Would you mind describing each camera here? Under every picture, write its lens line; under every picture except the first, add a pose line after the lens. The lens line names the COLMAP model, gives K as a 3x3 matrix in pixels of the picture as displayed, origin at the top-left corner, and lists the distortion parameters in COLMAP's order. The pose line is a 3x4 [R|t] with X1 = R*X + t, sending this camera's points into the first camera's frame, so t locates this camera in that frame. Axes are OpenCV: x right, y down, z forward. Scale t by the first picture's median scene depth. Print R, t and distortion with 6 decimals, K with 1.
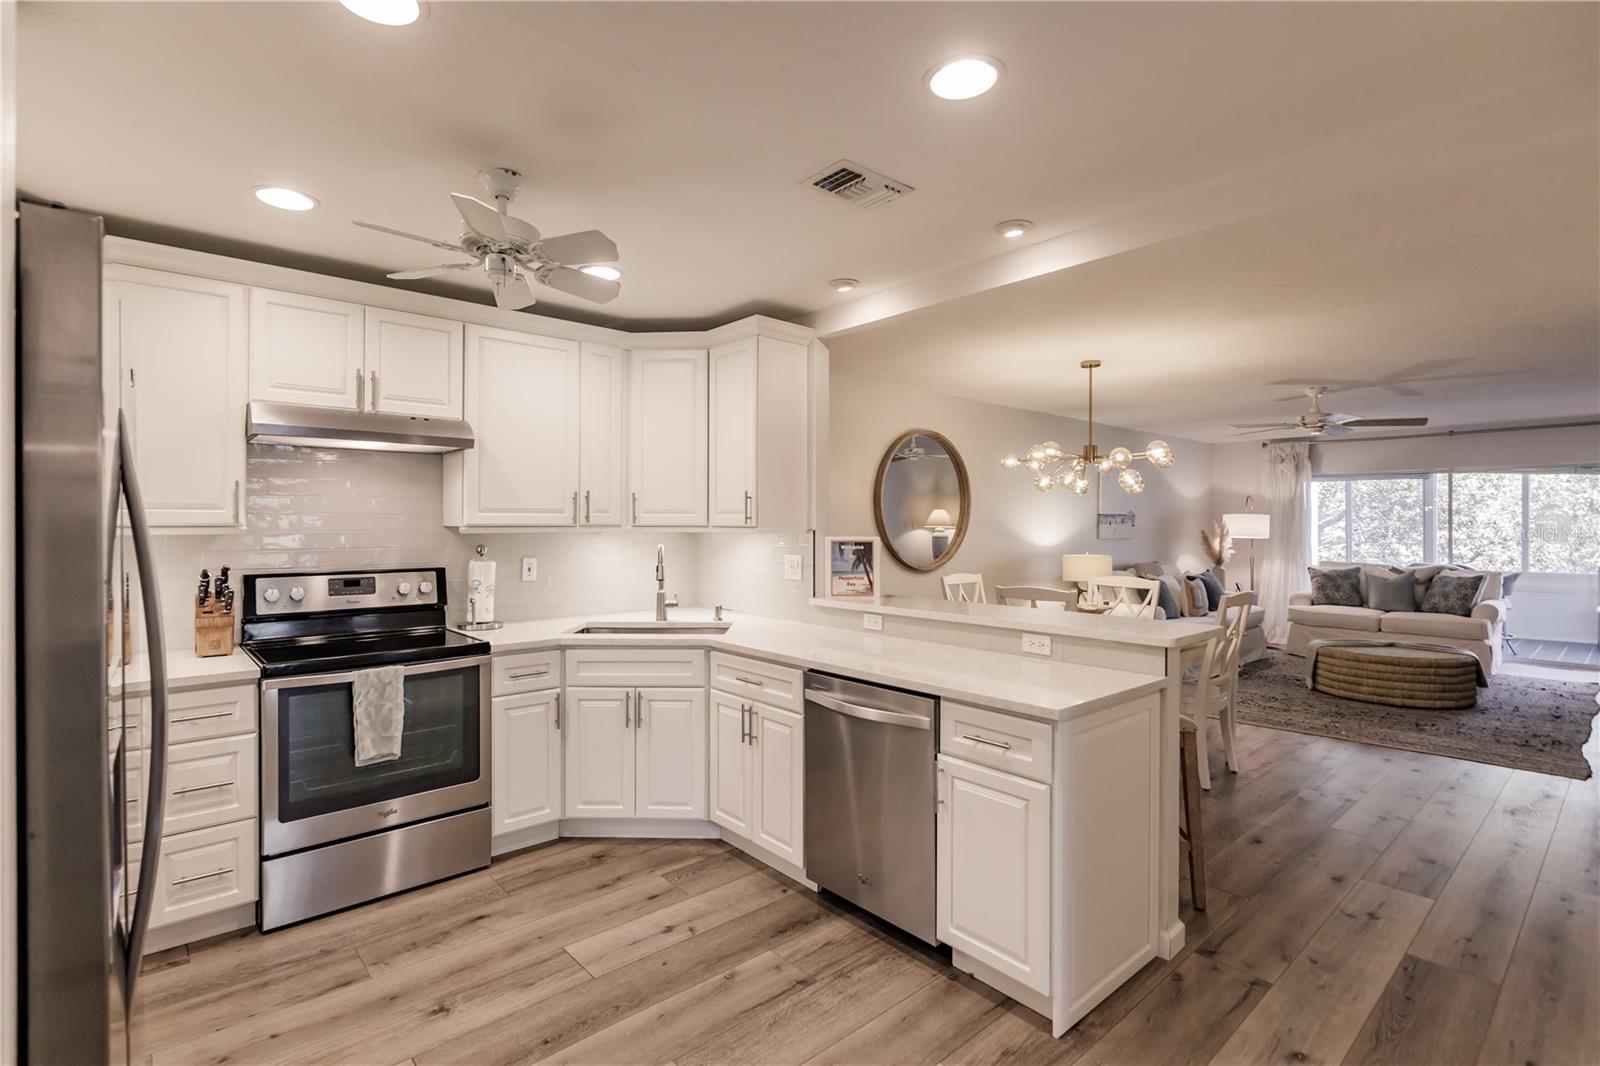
lens RADIAL K [[762.3, 0, 800.0], [0, 762.3, 533.0], [0, 0, 1]] dist [0.003353, 0.000279]
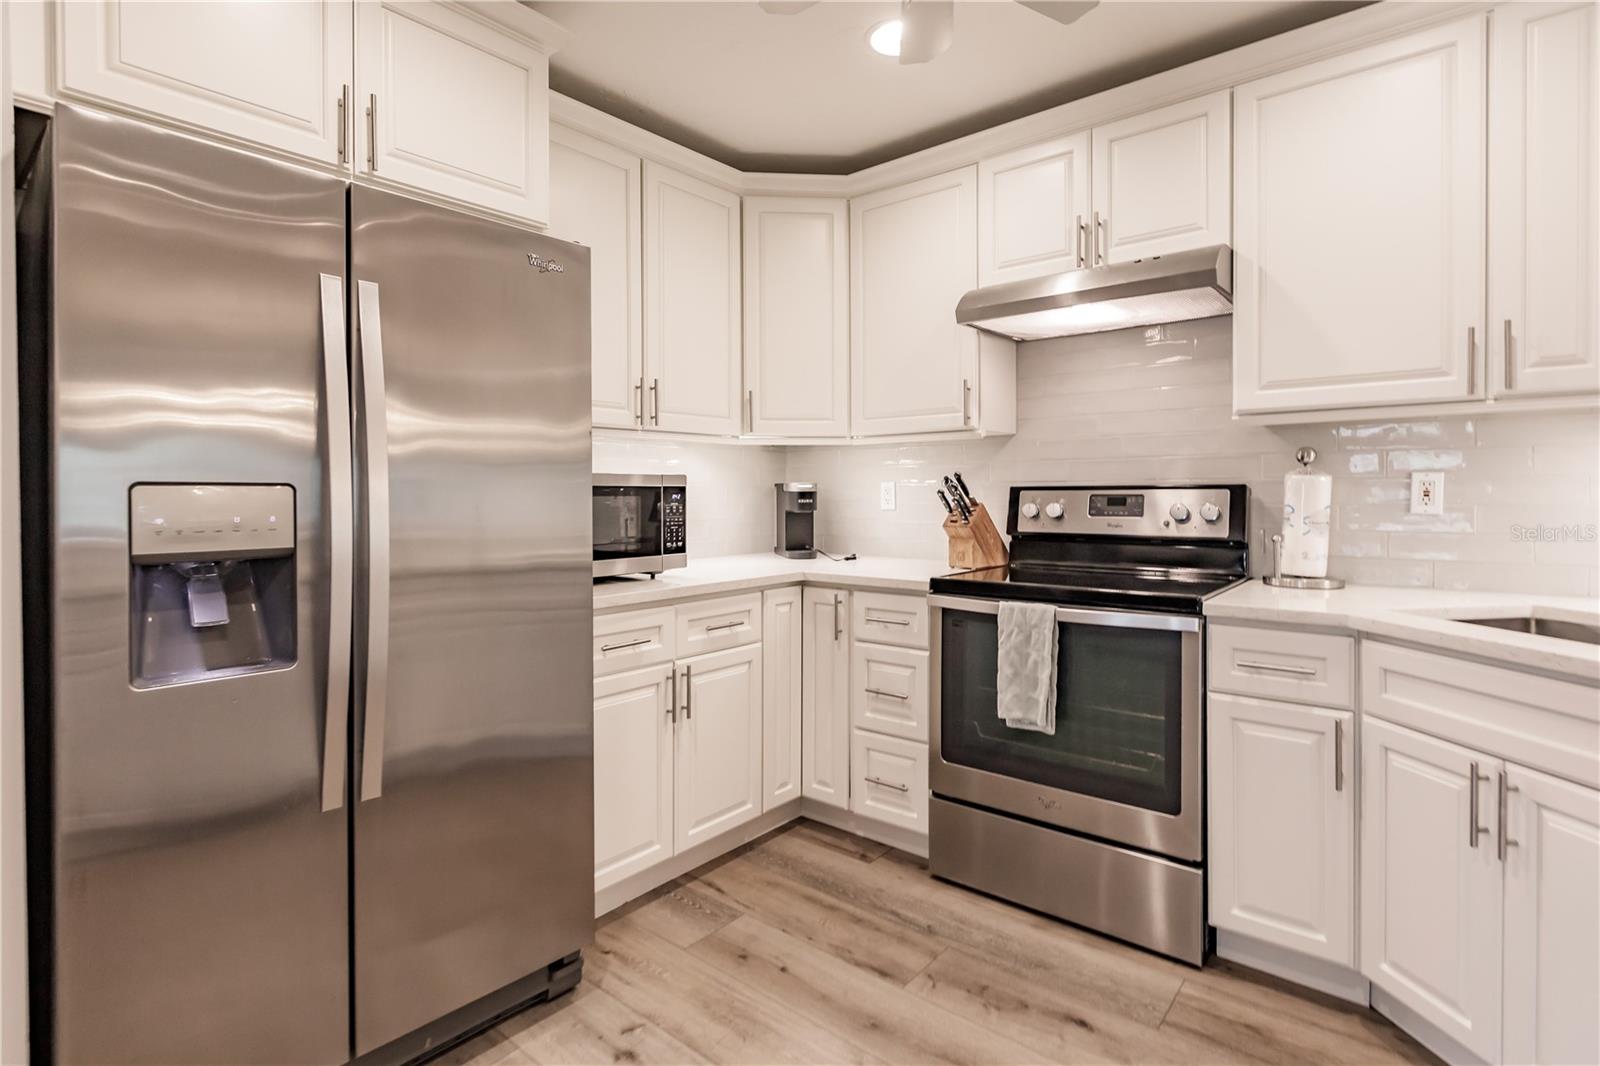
lens RADIAL K [[794.2, 0, 796.9], [0, 794.2, 499.7], [0, 0, 1]] dist [0.000163, 0.000045]
pose [[0.152212, 0.008560, -0.988311, 0.158945], [-0.008033, 0.999940, 0.007423, 0.062466], [0.988315, 0.006809, 0.152272, 0.574800]]
